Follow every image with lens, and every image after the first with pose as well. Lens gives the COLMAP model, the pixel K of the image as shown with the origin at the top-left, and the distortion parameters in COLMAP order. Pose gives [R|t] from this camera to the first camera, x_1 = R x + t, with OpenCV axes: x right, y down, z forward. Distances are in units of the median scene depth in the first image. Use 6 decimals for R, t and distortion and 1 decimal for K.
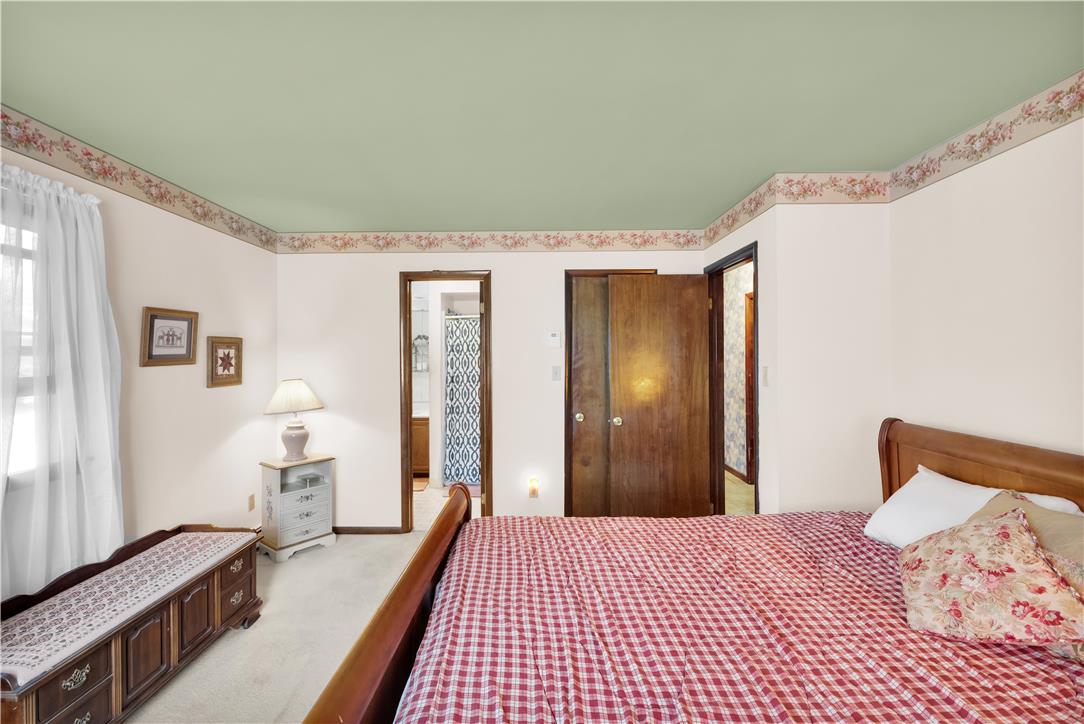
lens RADIAL K [[469.3, 0, 538.9], [0, 469.3, 356.2], [0, 0, 1]] dist [-0.002269, -0.000082]
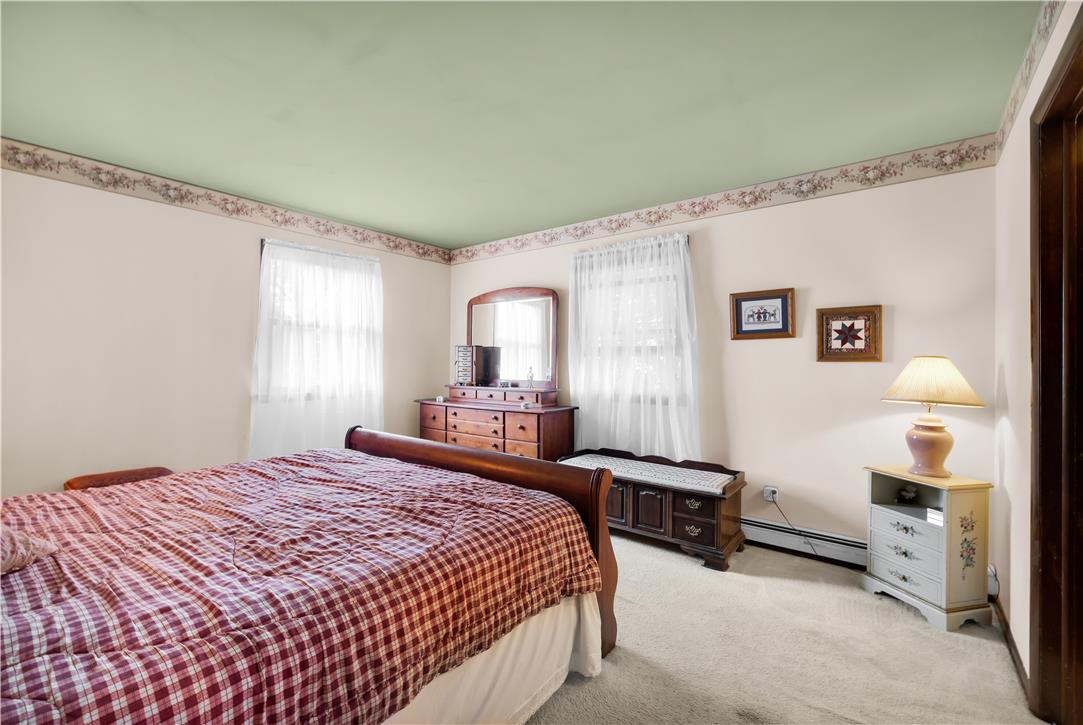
lens RADIAL K [[468.9, 0, 541.2], [0, 468.9, 359.2], [0, 0, 1]] dist [-0.002269, -0.000082]
pose [[-0.624124, 0.009657, -0.781265, 0.422261], [0.002396, 0.999943, 0.010445, 0.050597], [0.781321, 0.004647, -0.624112, 1.148735]]
